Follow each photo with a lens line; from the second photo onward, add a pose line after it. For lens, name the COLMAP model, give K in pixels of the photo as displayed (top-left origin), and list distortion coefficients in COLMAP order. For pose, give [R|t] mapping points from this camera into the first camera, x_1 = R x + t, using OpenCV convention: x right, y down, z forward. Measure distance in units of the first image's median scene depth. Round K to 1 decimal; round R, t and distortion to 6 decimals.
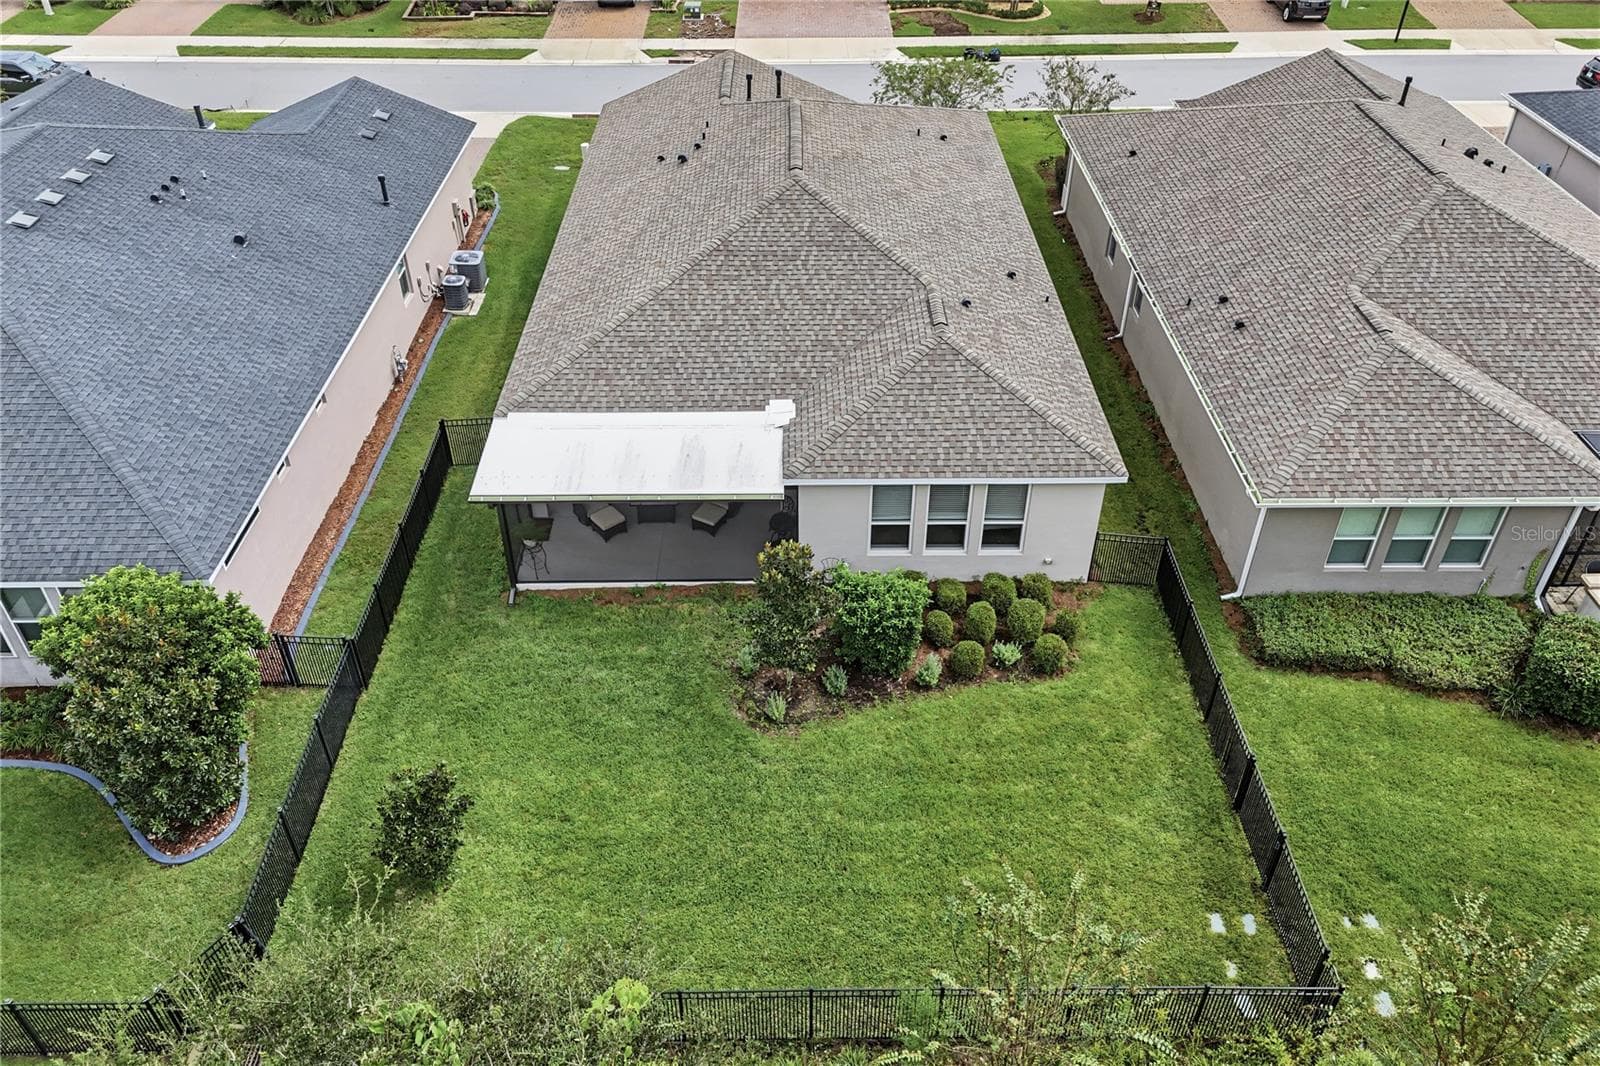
lens RADIAL K [[1187.3, 0, 800.8], [0, 1187.3, 451.6], [0, 0, 1]] dist [0.034318, 0.000070]
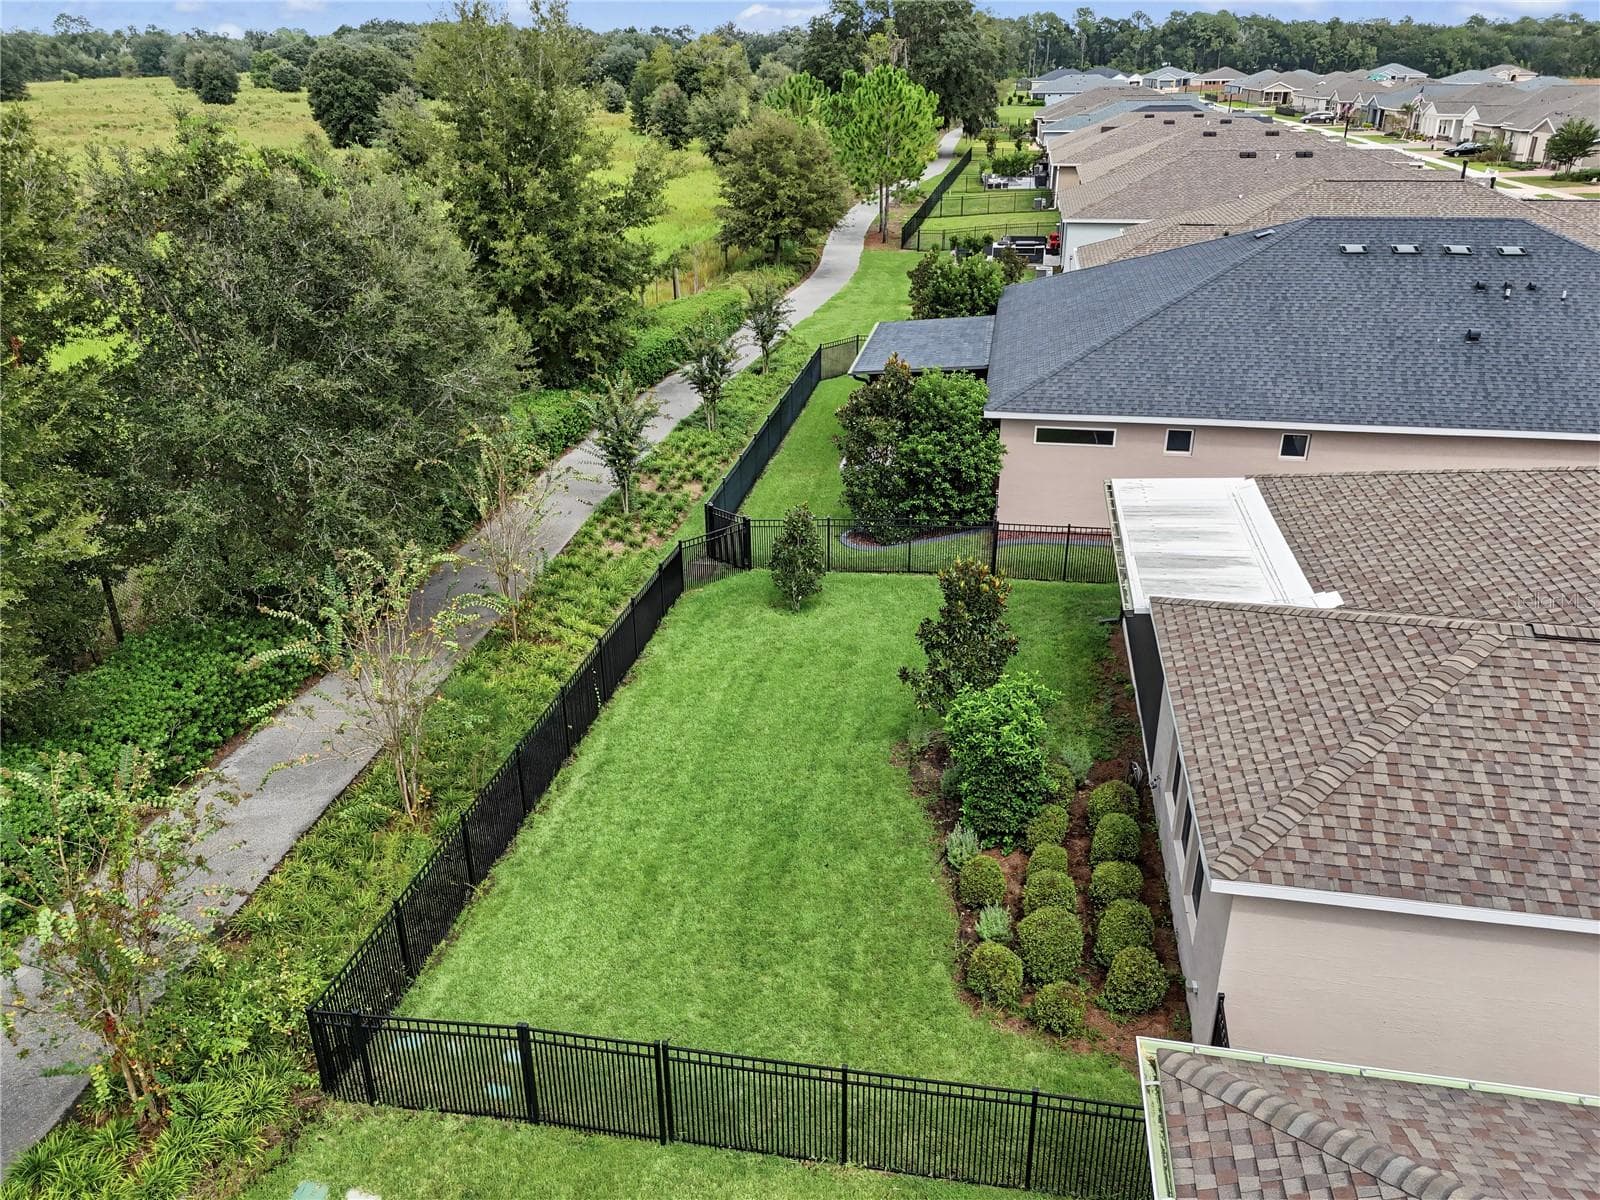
lens RADIAL K [[1194.7, 0, 805.1], [0, 1194.7, 580.2], [0, 0, 1]] dist [0.033890, -0.004610]
pose [[-0.180373, 0.392141, -0.902048, 0.661680], [-0.567887, 0.707278, 0.421024, -0.168001], [0.803100, 0.588203, 0.095118, 0.711022]]
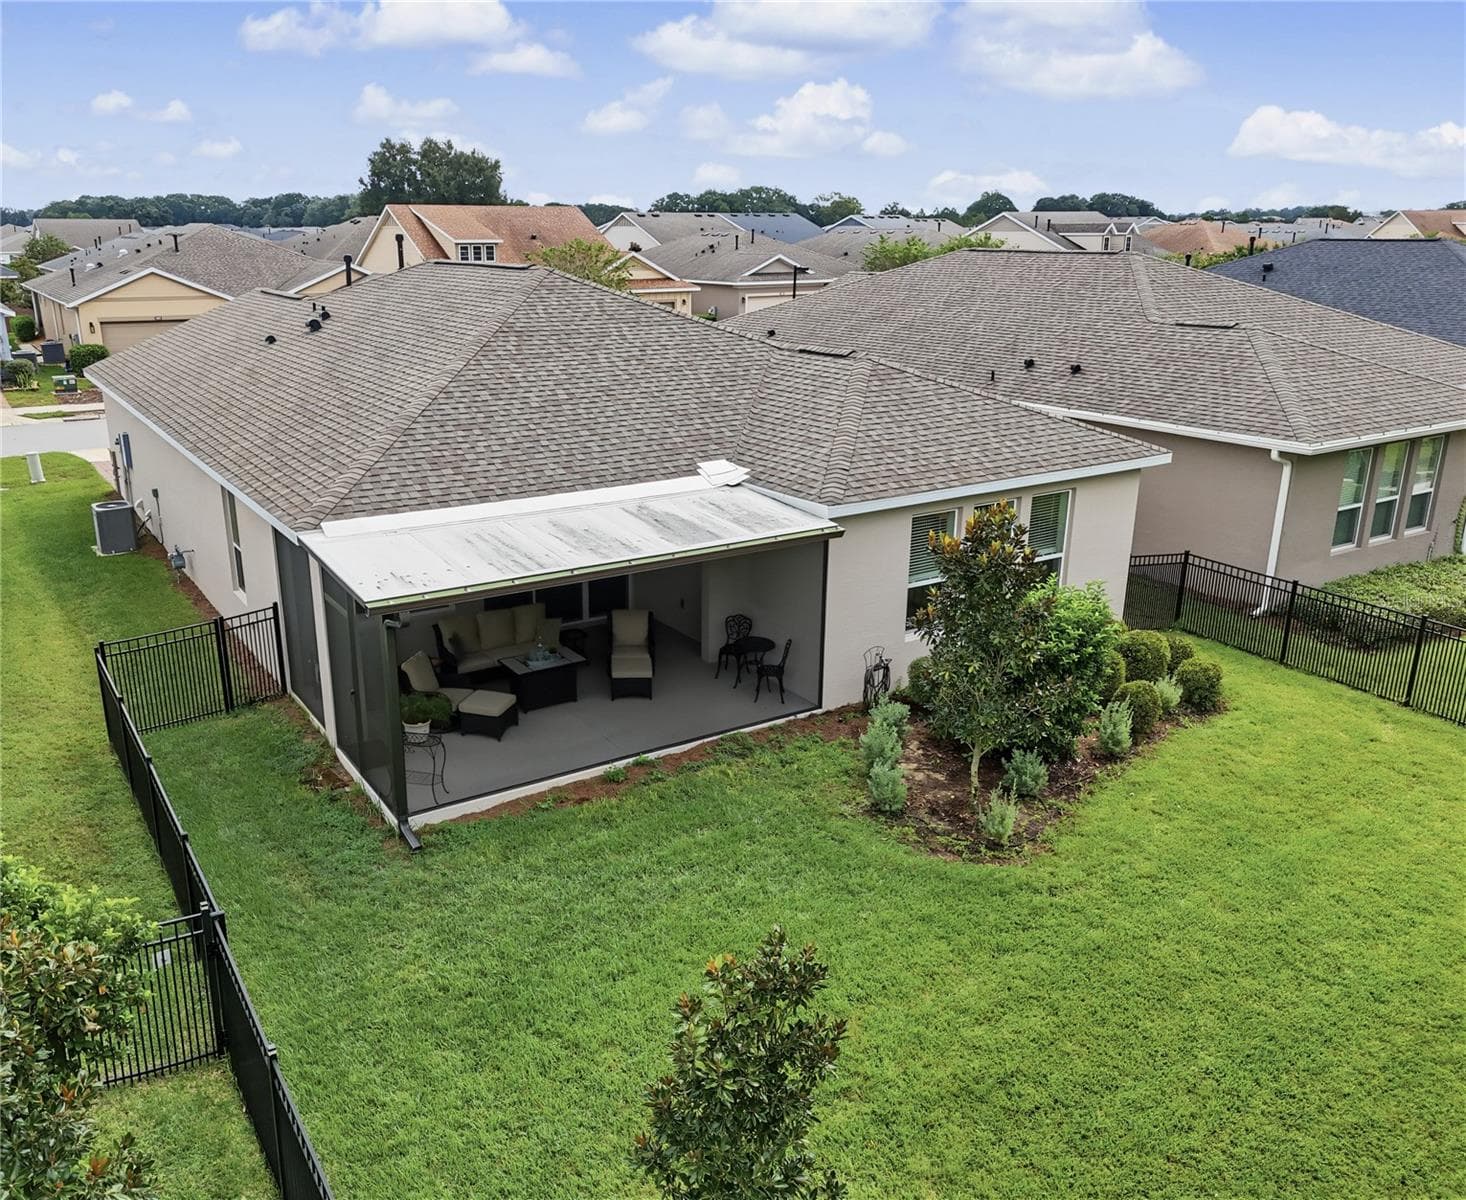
lens RADIAL K [[1167.0, 0, 655.1], [0, 1167.0, 595.4], [0, 0, 1]] dist [0.051180, 0.000443]
pose [[0.861970, -0.156834, 0.482091, -0.390594], [0.296871, 0.926996, -0.229230, 0.176736], [-0.410945, 0.340708, 0.845602, 0.490128]]
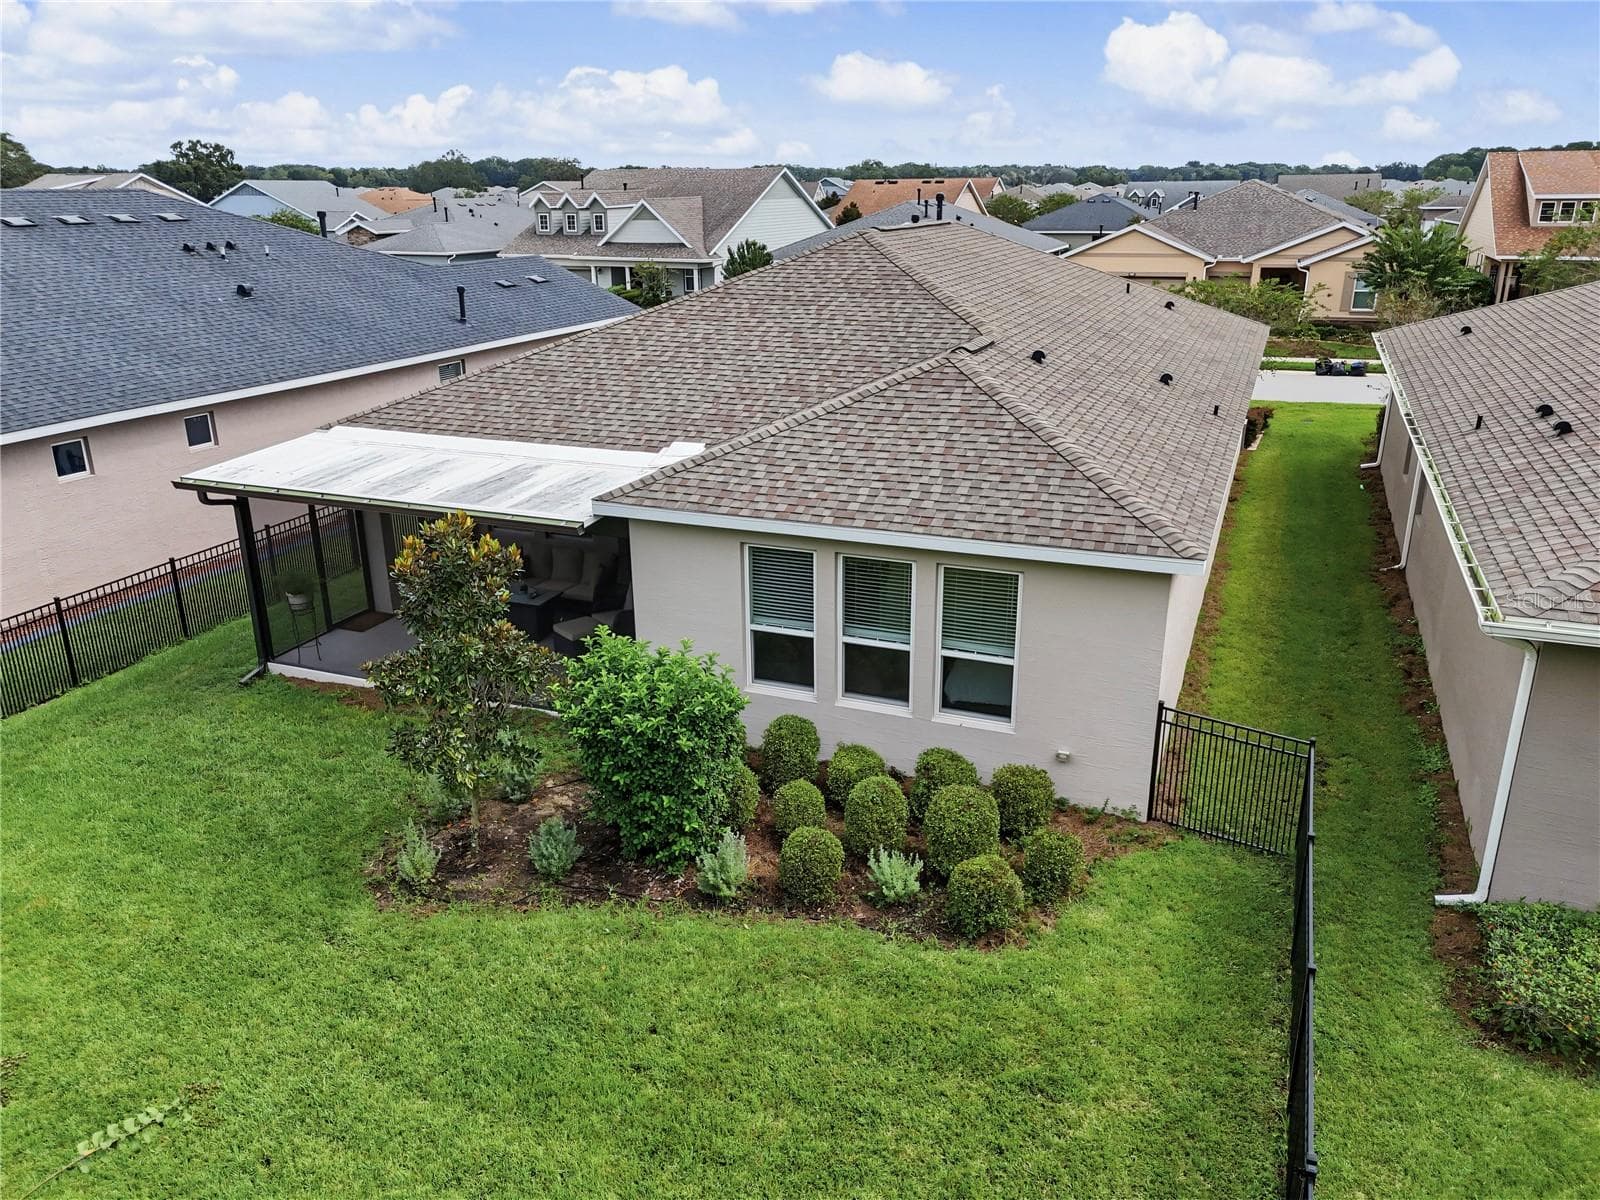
lens RADIAL K [[1194.7, 0, 805.1], [0, 1194.7, 580.2], [0, 0, 1]] dist [0.033890, -0.004610]
pose [[0.925638, 0.116295, -0.360096, 0.285850], [-0.215860, 0.943865, -0.250048, 0.175973], [0.310802, 0.309184, 0.898781, 0.487578]]
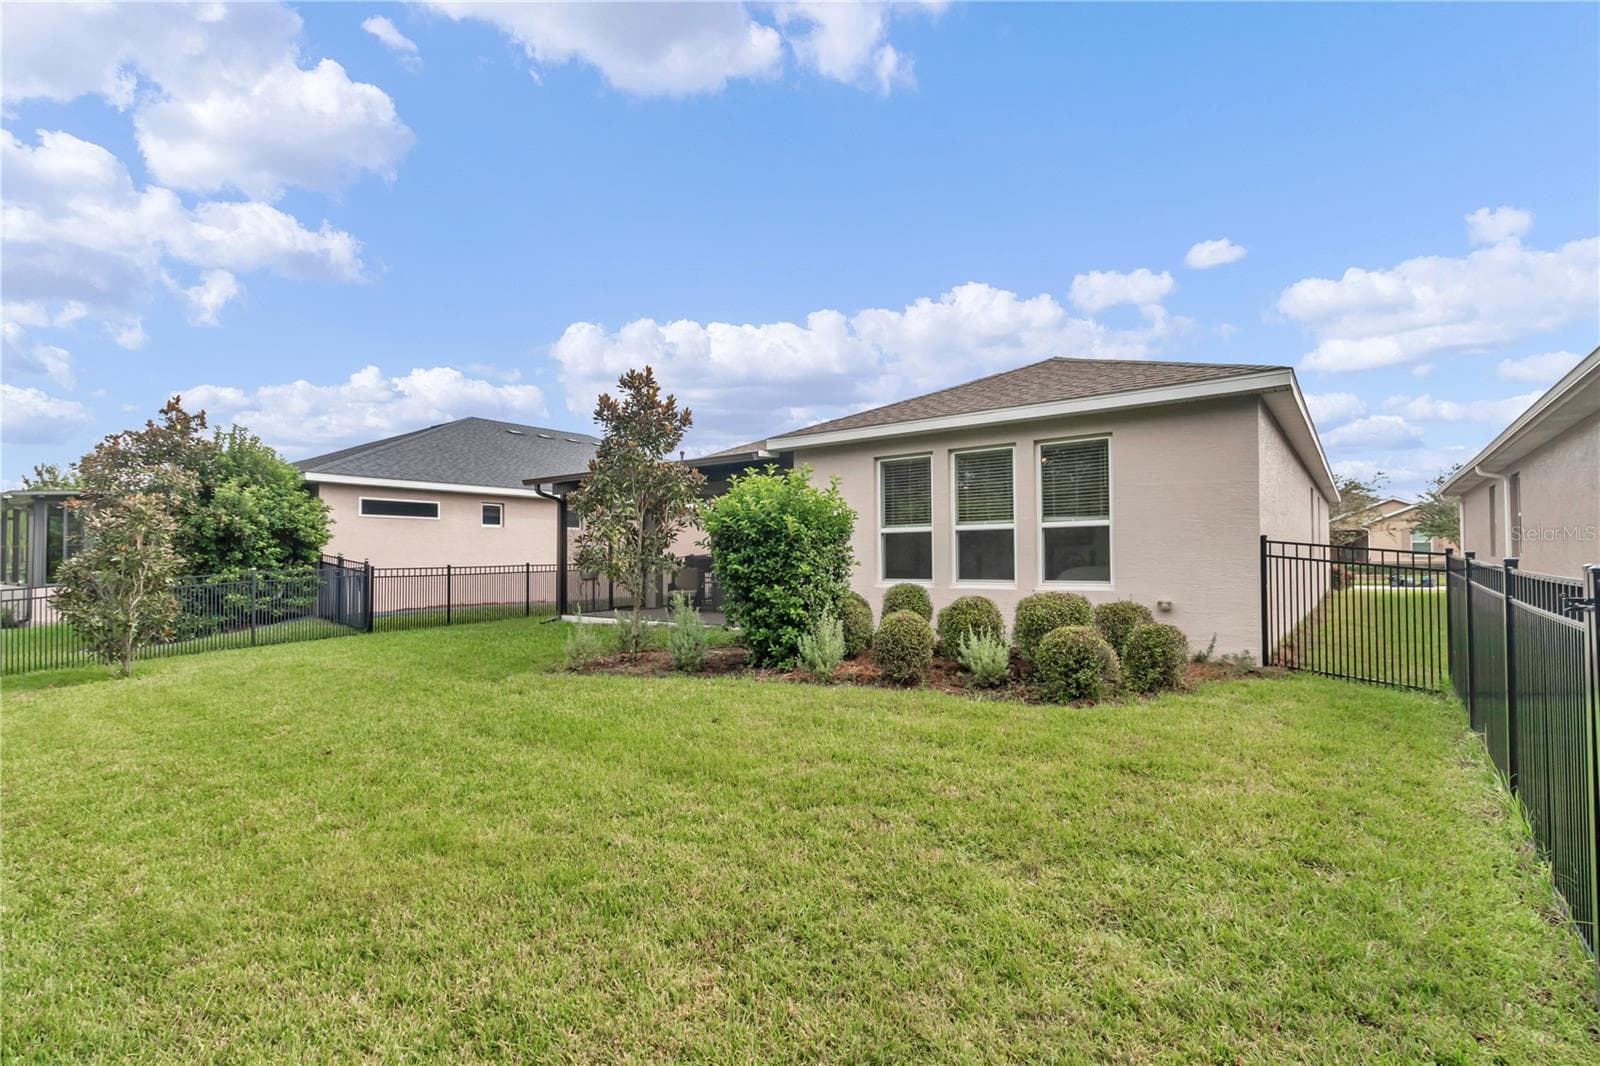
lens RADIAL K [[739.0, 0, 800.0], [0, 739.0, 533.0], [0, 0, 1]] dist [0.000810, -0.000071]
pose [[0.791734, -0.024413, -0.610378, 0.285129], [-0.350342, 0.800393, -0.486448, 0.287997], [0.500418, 0.598979, 0.625145, 0.704727]]
